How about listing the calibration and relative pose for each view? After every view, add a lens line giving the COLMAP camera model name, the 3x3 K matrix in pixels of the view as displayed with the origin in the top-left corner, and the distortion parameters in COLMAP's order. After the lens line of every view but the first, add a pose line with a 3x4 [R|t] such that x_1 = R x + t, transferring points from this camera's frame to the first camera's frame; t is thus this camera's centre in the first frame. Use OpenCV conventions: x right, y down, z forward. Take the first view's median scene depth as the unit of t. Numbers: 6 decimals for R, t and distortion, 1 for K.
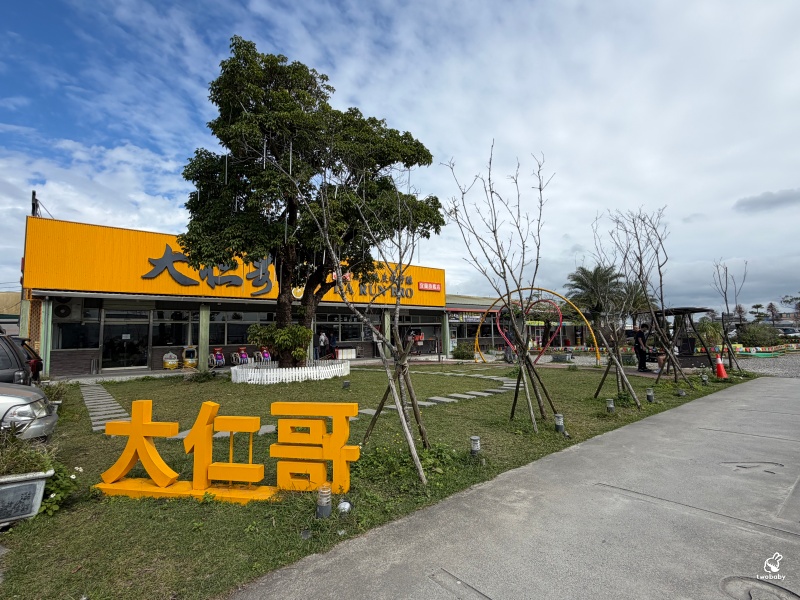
lens RADIAL K [[394.4, 0, 400.0], [0, 394.4, 300.0], [0, 0, 1]] dist [0.001687, 0.000245]
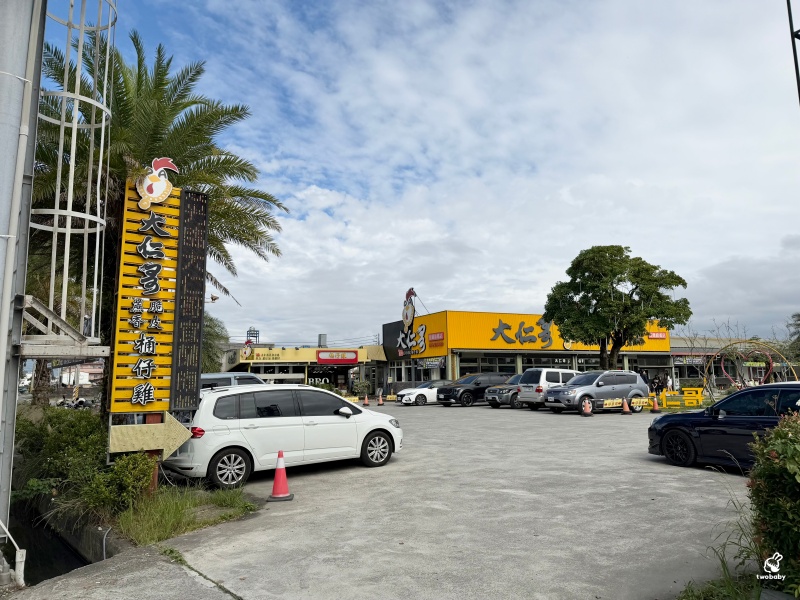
lens RADIAL K [[577.6, 0, 400.0], [0, 577.6, 300.0], [0, 0, 1]] dist [0.045053, -0.003912]
pose [[0.974865, -0.027257, -0.221122, -0.202732], [0.017814, 0.998847, -0.044584, -0.052661], [0.222082, 0.039524, 0.974227, -0.652538]]
